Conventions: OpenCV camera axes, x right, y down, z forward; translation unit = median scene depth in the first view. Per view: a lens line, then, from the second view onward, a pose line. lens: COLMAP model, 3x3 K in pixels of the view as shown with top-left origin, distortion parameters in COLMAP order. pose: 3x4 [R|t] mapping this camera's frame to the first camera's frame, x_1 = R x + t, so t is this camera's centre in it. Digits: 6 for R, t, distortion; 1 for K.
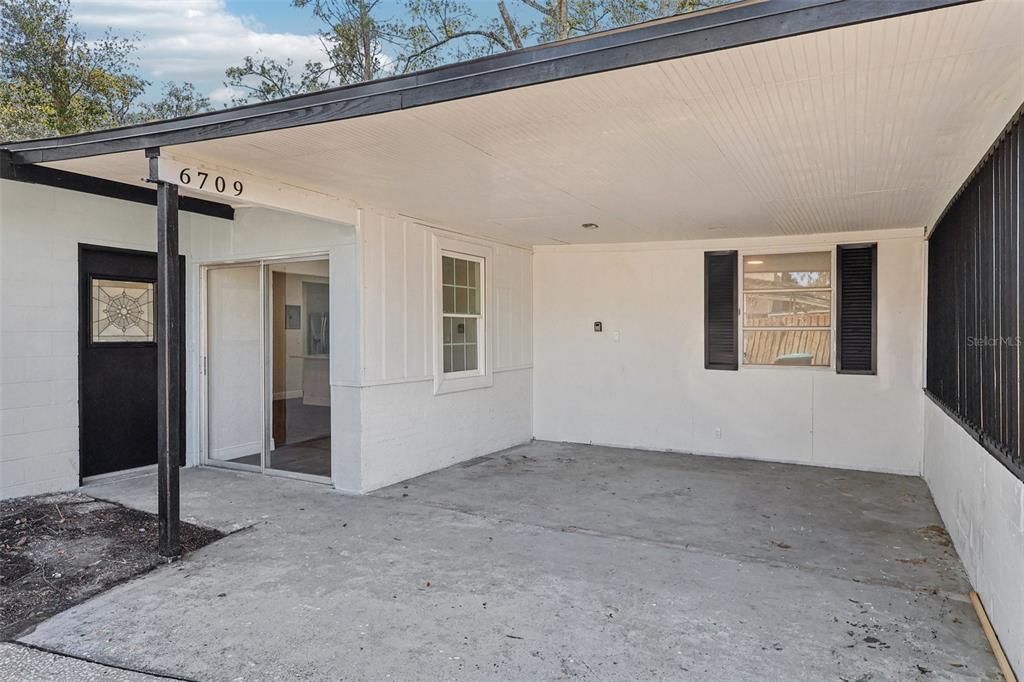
lens RADIAL K [[649.5, 0, 512.2], [0, 649.5, 335.4], [0, 0, 1]] dist [0.002654, 0.001016]
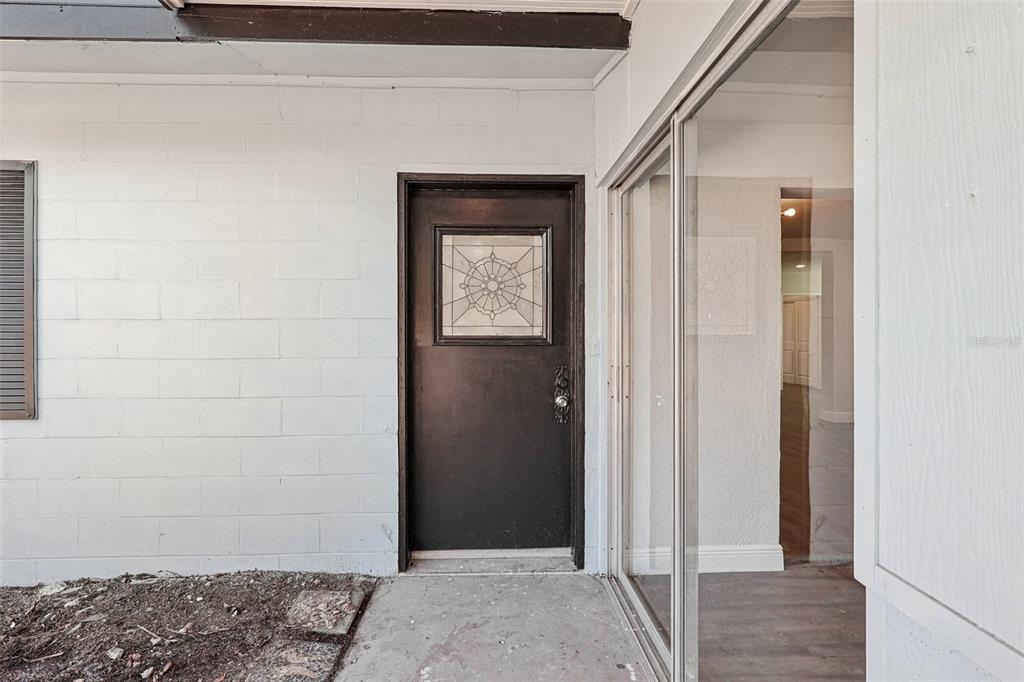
lens RADIAL K [[498.7, 0, 511.8], [0, 498.7, 336.5], [0, 0, 1]] dist [-0.011083, 0.000748]
pose [[0.508589, 0.005386, -0.860993, -0.192464], [-0.001612, 0.999985, 0.005303, 0.007912], [0.861008, -0.001309, 0.508590, 0.786567]]
